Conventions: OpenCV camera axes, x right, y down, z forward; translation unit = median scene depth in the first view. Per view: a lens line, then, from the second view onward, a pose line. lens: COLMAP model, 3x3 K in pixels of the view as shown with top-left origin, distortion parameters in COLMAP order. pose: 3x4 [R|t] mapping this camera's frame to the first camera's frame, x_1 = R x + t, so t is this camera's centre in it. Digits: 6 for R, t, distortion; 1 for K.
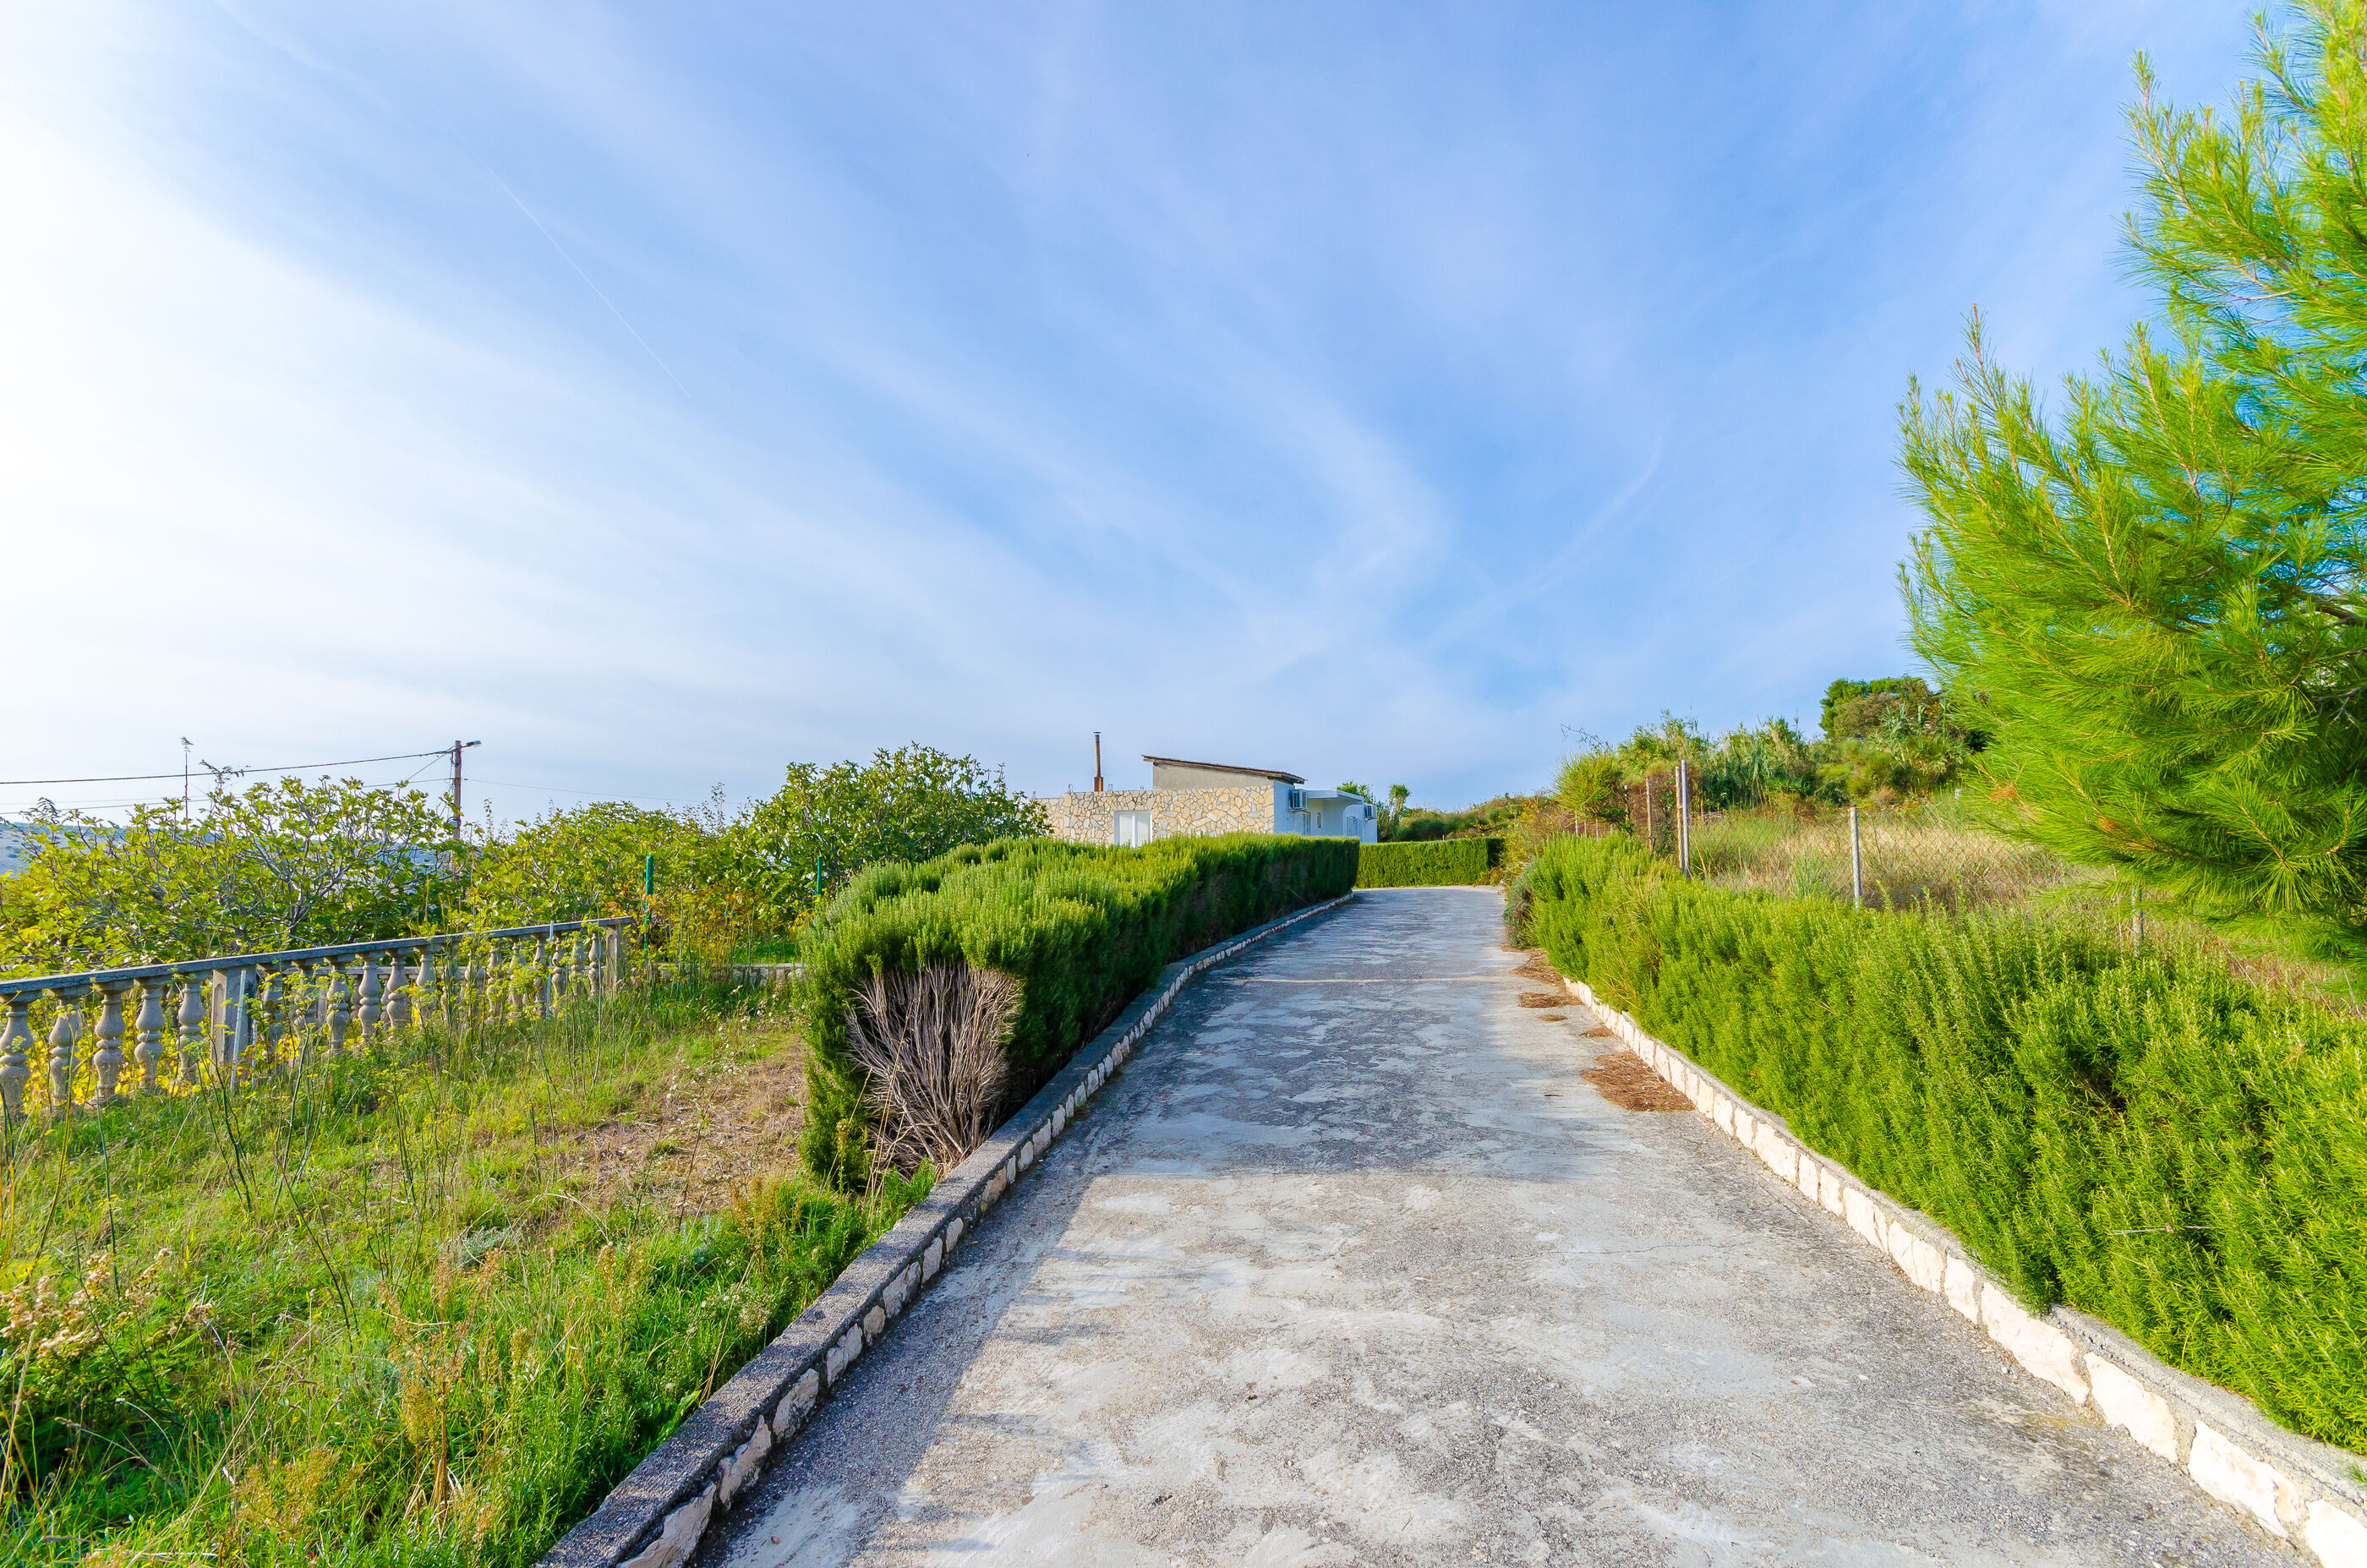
lens RADIAL K [[1037.2, 0, 1189.7], [0, 1037.2, 791.9], [0, 0, 1]] dist [-0.001985, -0.000301]
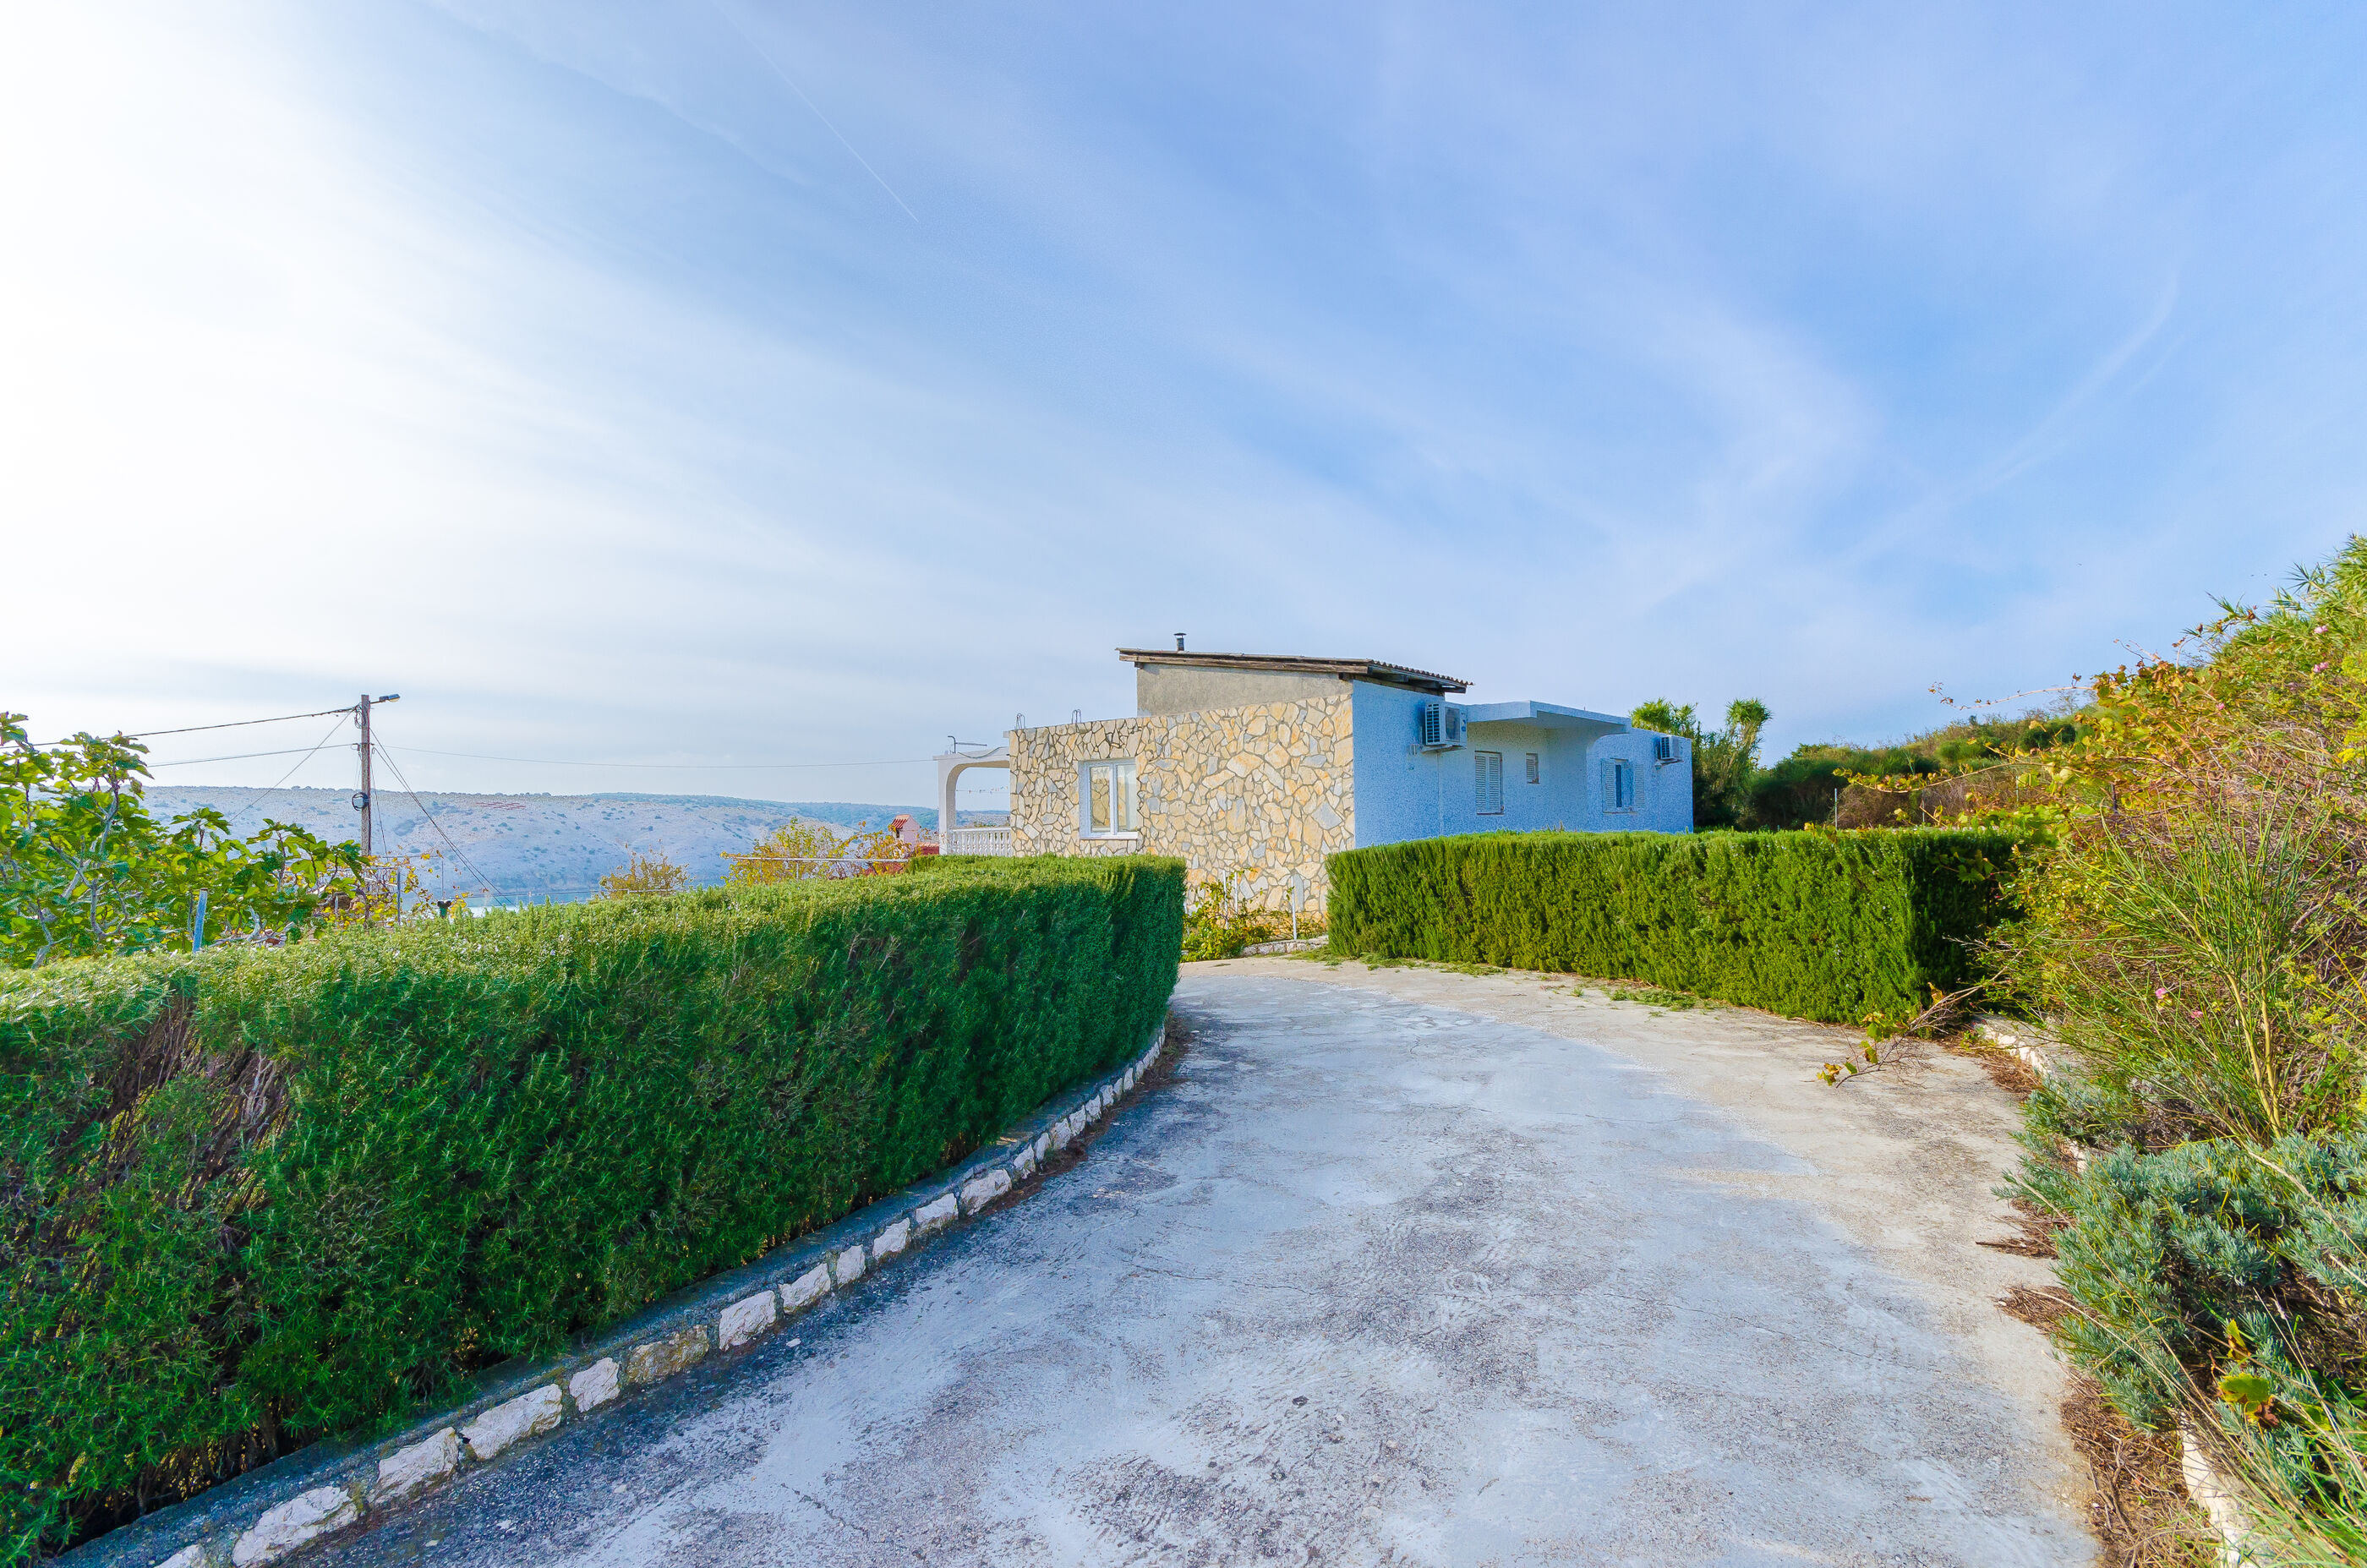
lens RADIAL K [[1037.2, 0, 1189.7], [0, 1037.2, 791.9], [0, 0, 1]] dist [-0.001985, -0.000301]
pose [[0.942027, -0.018022, -0.335053, 0.155750], [0.032661, 0.998740, 0.038107, 0.015848], [0.333944, -0.046840, 0.941428, 0.533964]]
